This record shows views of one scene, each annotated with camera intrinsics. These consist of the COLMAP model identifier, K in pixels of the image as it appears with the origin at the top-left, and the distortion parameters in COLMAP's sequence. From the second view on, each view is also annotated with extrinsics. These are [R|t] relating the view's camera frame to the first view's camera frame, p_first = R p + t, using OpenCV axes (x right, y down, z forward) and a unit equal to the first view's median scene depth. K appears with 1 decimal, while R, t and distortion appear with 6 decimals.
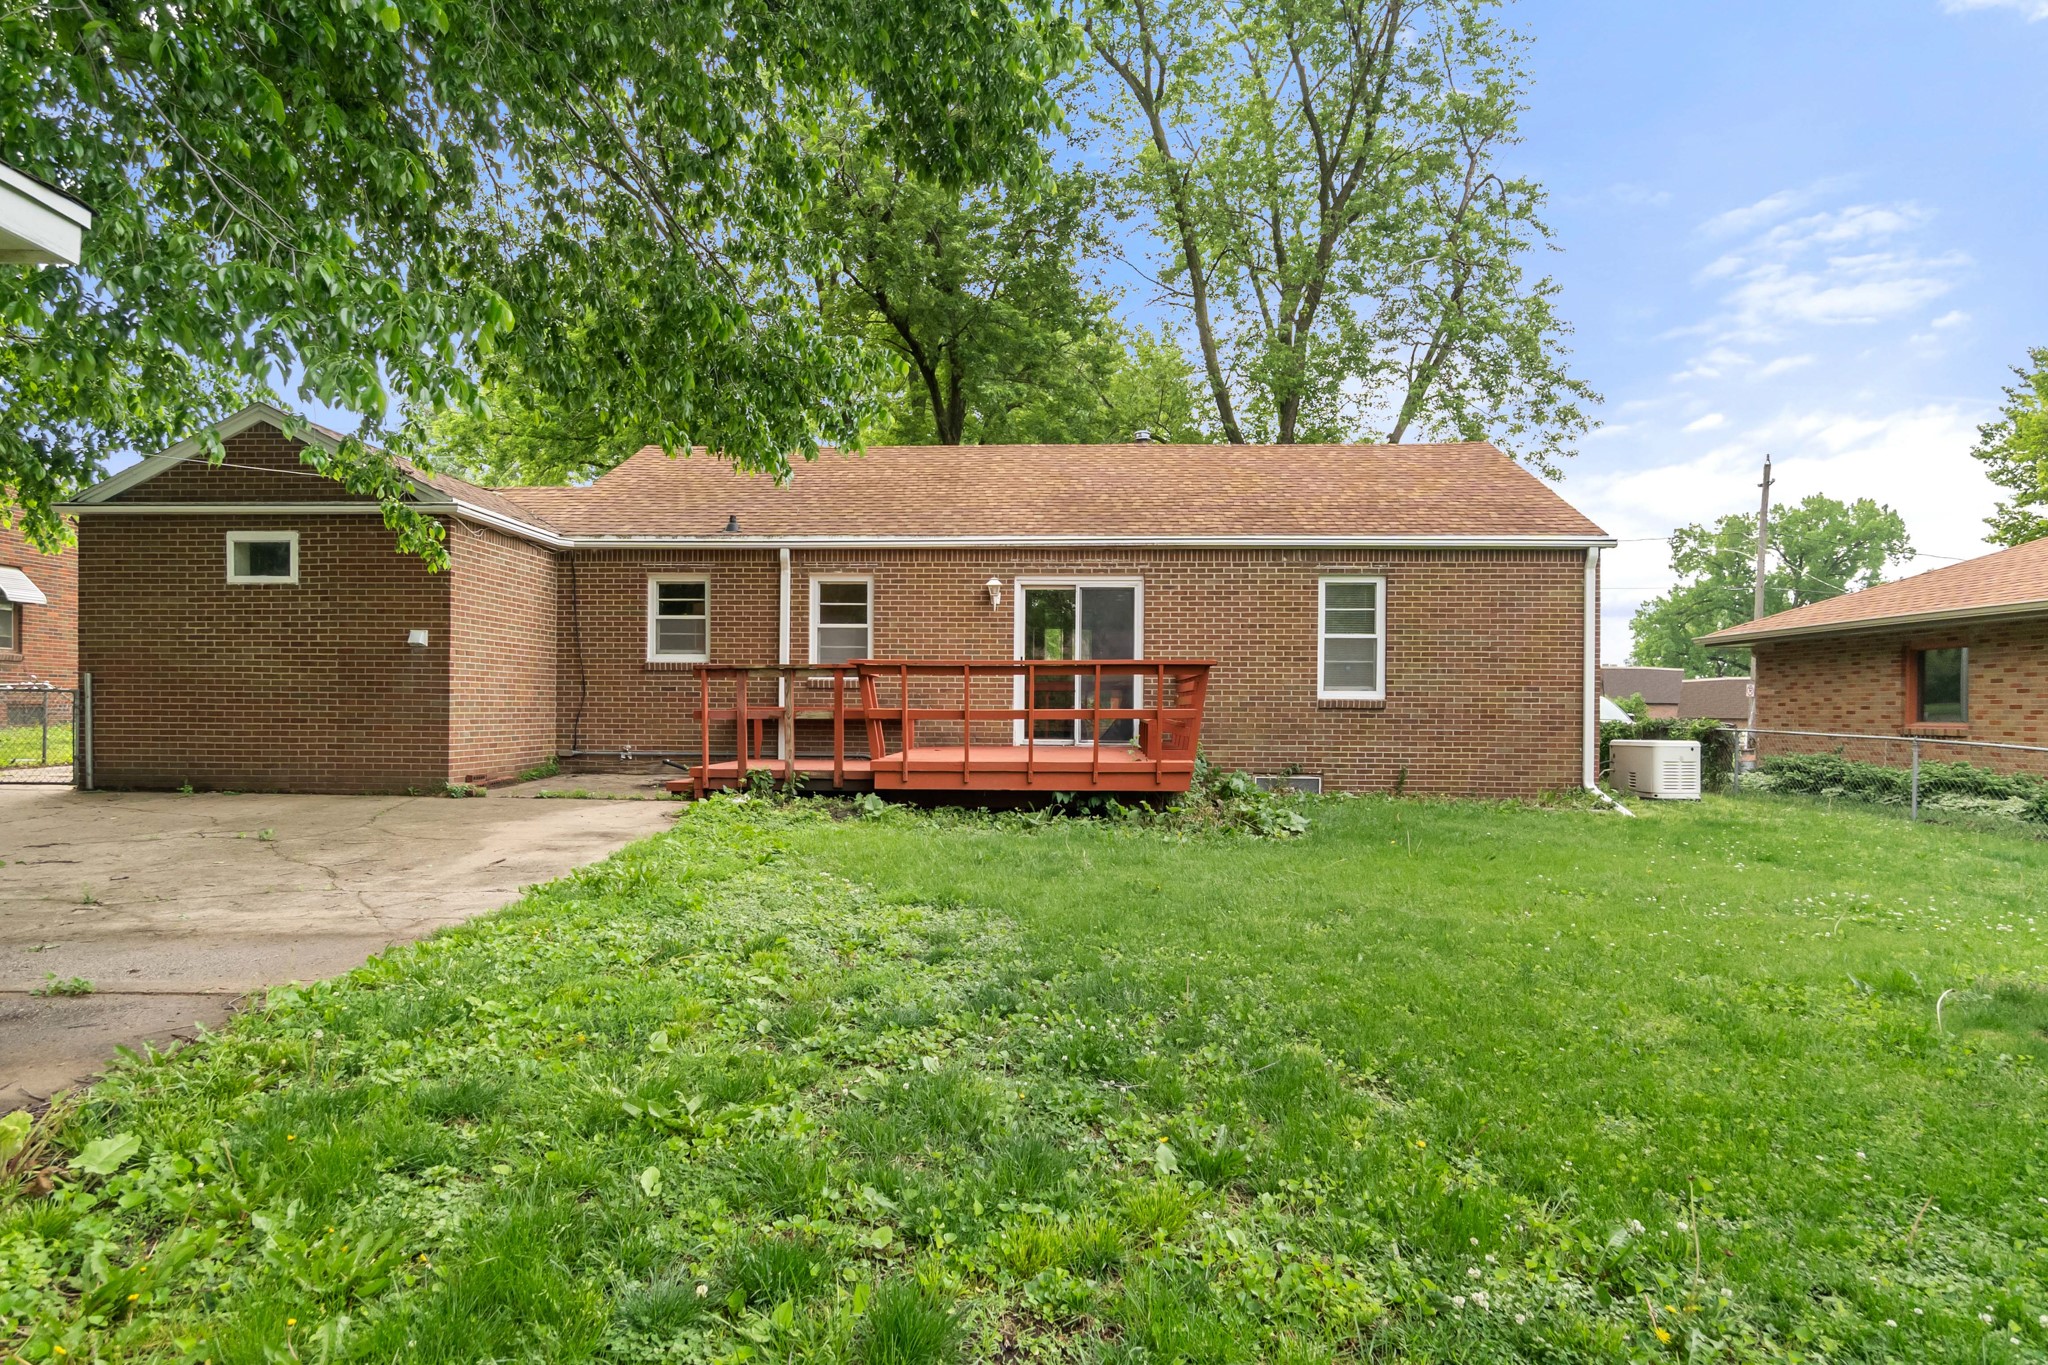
lens RADIAL K [[1210.6, 0, 1024.0], [0, 1210.6, 682.5], [0, 0, 1]] dist [-0.000270, -0.000201]
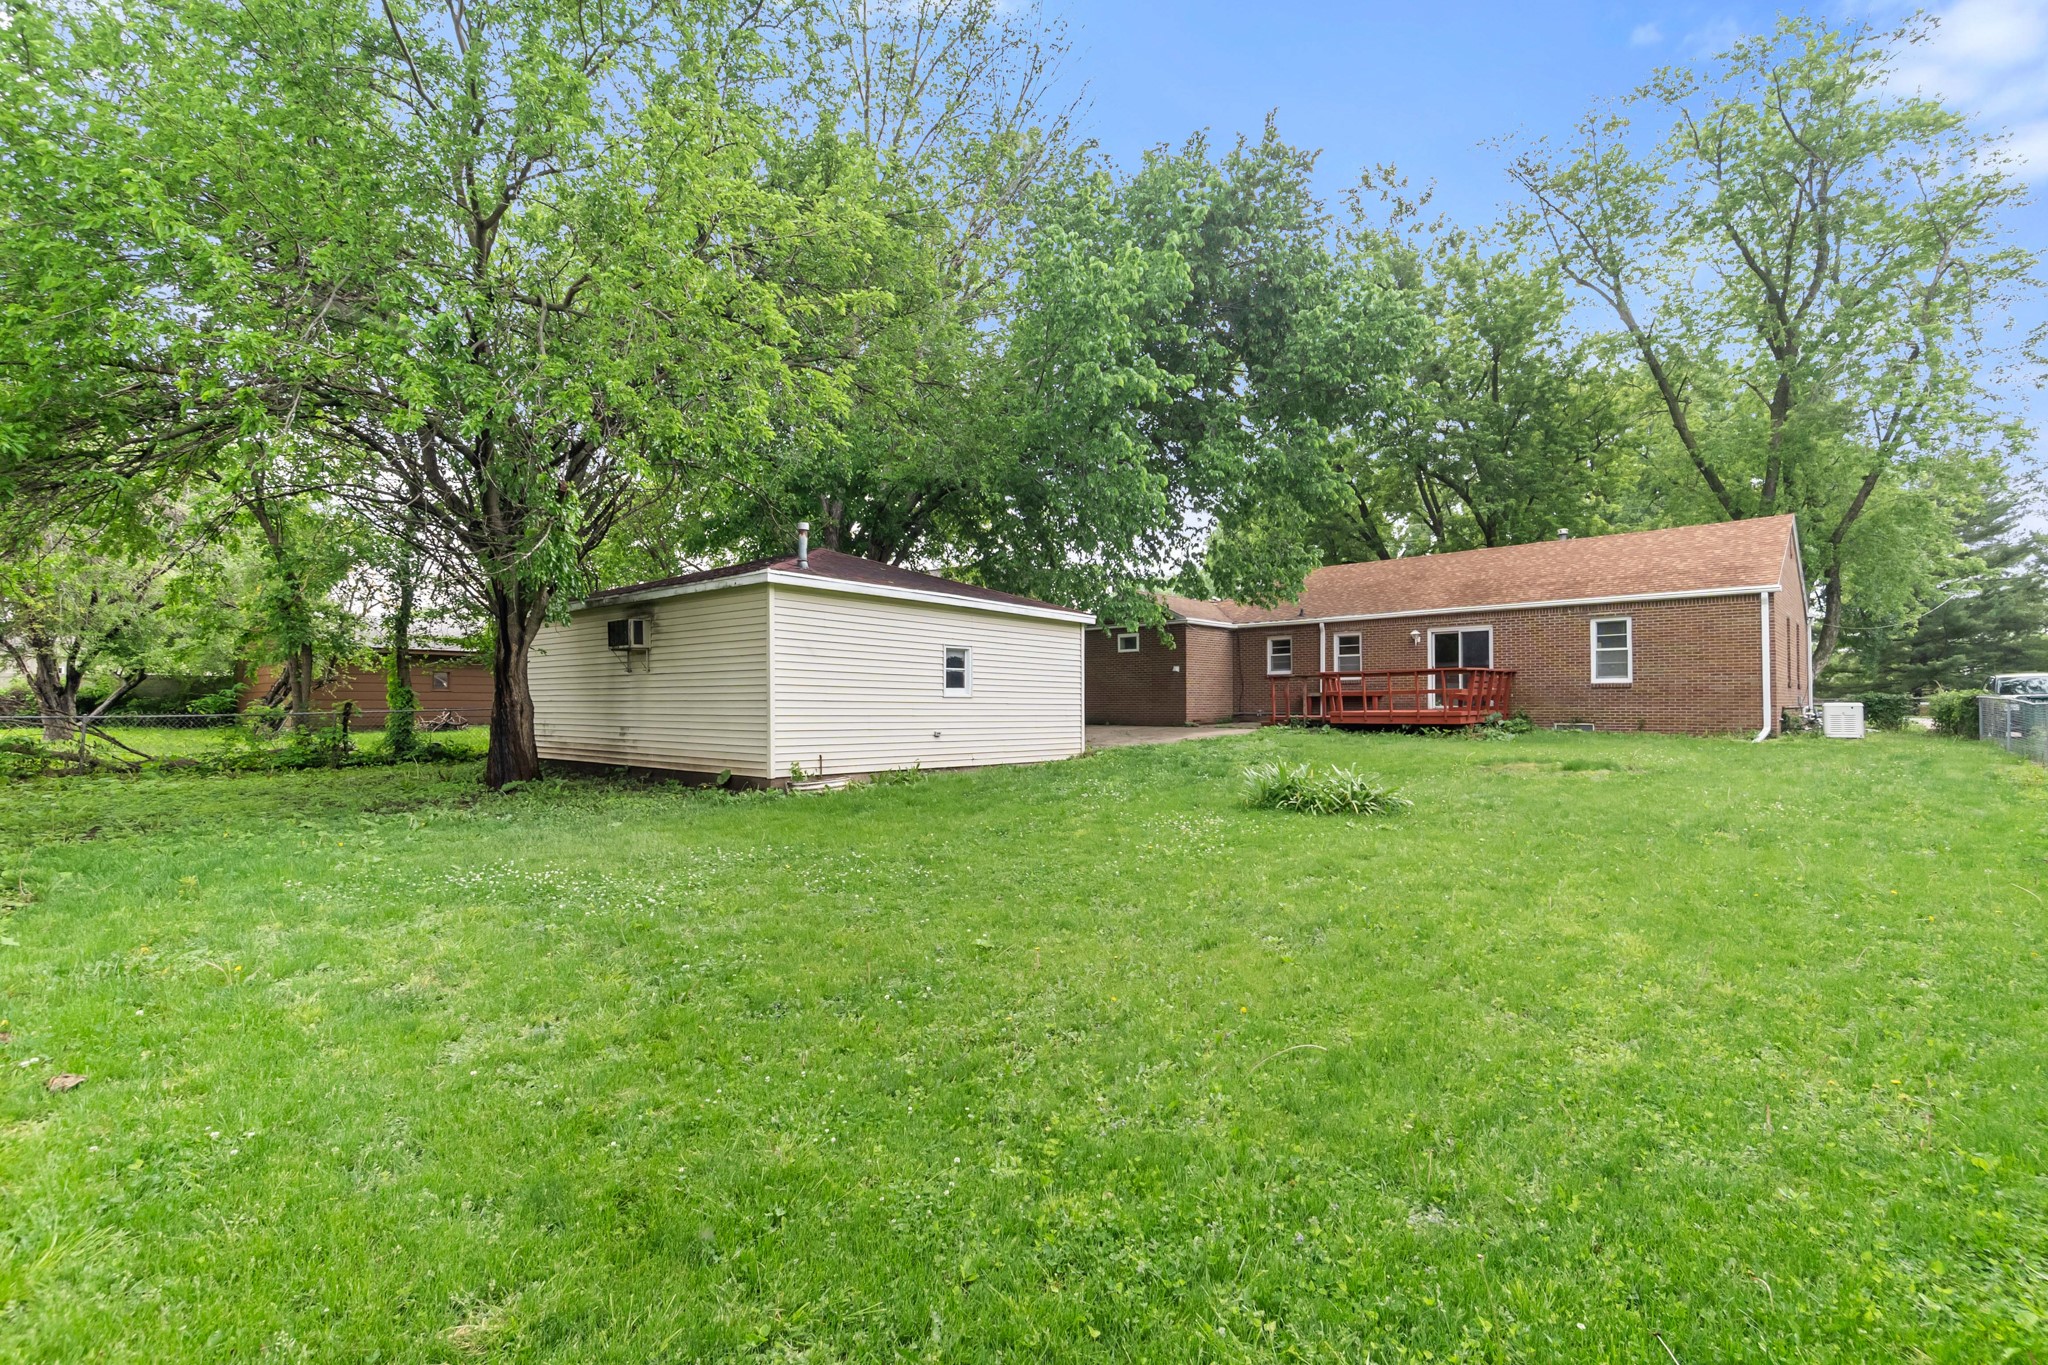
lens RADIAL K [[895.0, 0, 1019.3], [0, 895.0, 660.3], [0, 0, 1]] dist [-0.002500, 0.000040]
pose [[0.752822, -0.041281, -0.656929, 0.489847], [0.024915, 0.999103, -0.034232, 0.003537], [0.657753, 0.009403, 0.753175, -0.660707]]
